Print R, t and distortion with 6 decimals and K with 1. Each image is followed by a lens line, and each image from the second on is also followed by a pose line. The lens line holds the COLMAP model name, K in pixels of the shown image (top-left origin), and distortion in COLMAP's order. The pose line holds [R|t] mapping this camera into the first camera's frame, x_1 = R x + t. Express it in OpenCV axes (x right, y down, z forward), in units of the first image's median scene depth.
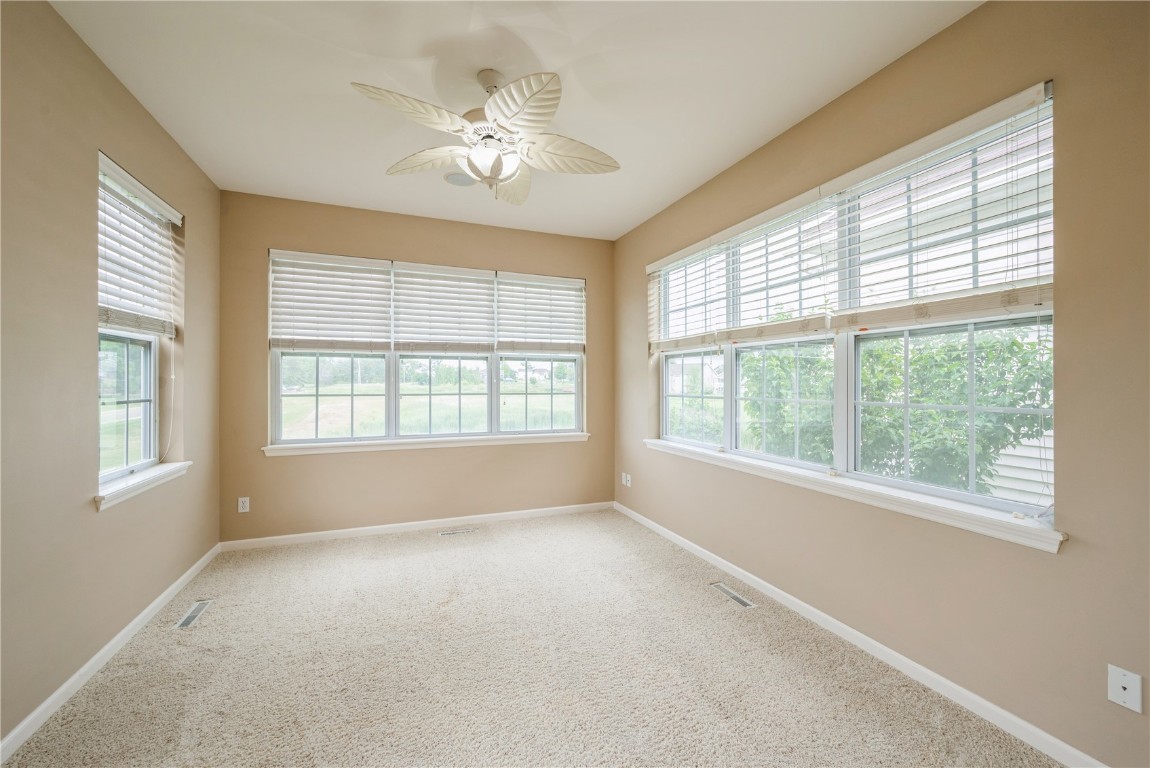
lens RADIAL K [[456.6, 0, 578.5], [0, 456.6, 381.4], [0, 0, 1]] dist [0.000745, -0.000340]
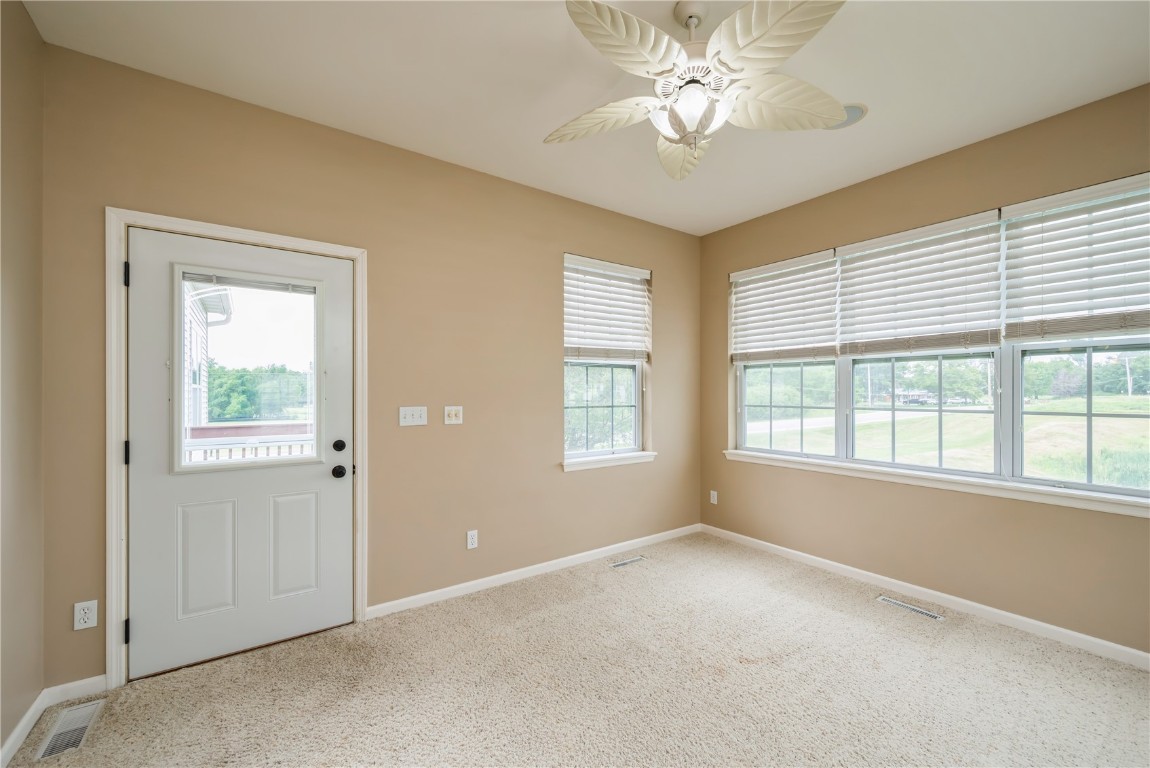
lens RADIAL K [[456.6, 0, 577.4], [0, 456.6, 392.0], [0, 0, 1]] dist [0.000745, -0.000340]
pose [[0.239953, -0.004399, -0.970775, 0.313899], [0.002776, 0.999989, -0.003845, 0.002011], [0.970781, -0.001772, 0.239962, 0.363669]]
